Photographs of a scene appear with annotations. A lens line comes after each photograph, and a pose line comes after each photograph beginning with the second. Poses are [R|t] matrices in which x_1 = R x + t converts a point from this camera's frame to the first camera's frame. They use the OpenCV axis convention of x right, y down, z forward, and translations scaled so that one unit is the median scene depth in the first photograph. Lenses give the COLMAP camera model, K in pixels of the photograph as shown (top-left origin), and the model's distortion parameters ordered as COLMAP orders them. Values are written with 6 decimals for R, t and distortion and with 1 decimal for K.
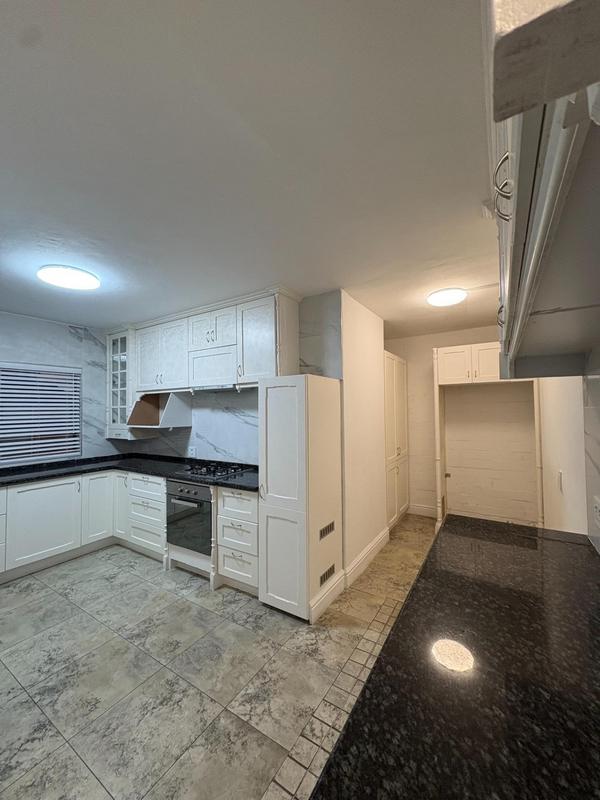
lens RADIAL K [[316.9, 0, 300.6], [0, 316.9, 400.3], [0, 0, 1]] dist [-0.000901, 0.000518]
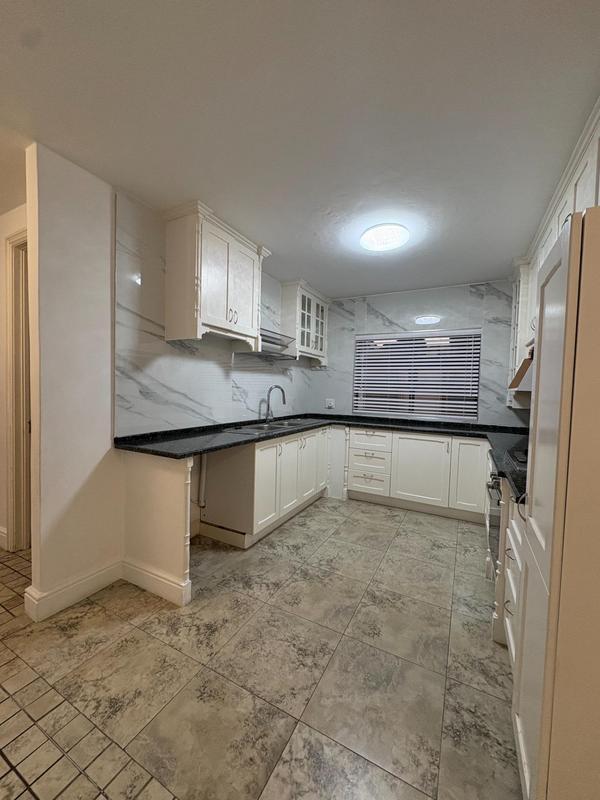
lens RADIAL K [[316.9, 0, 300.6], [0, 316.9, 400.3], [0, 0, 1]] dist [-0.000901, 0.000518]
pose [[0.078617, 0.052890, -0.995501, 0.297258], [0.001273, 0.998586, 0.053154, 0.088979], [0.996904, -0.005446, 0.078438, 0.571937]]
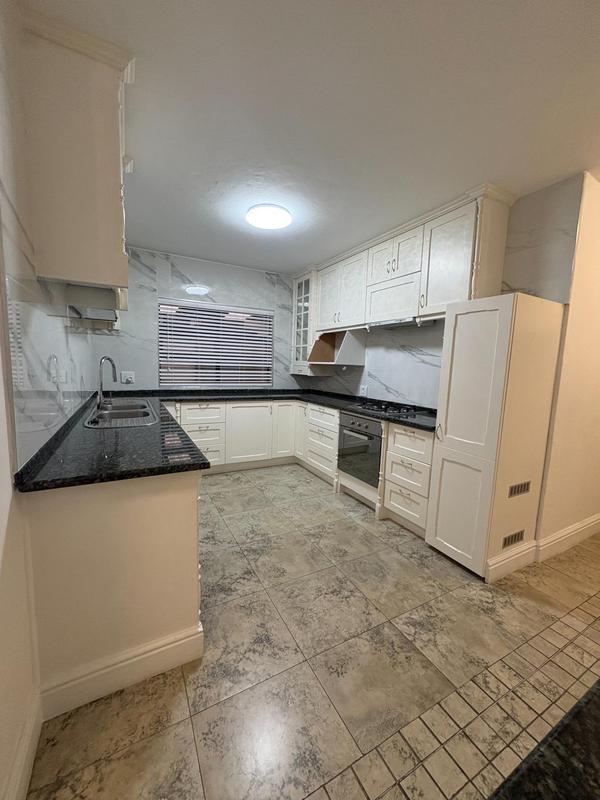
lens RADIAL K [[316.9, 0, 300.6], [0, 316.9, 400.3], [0, 0, 1]] dist [-0.000901, 0.000518]
pose [[0.872279, 0.097101, -0.479271, -0.038903], [-0.030163, 0.988905, 0.145457, 0.071387], [0.488078, -0.112423, 0.865529, 0.026335]]
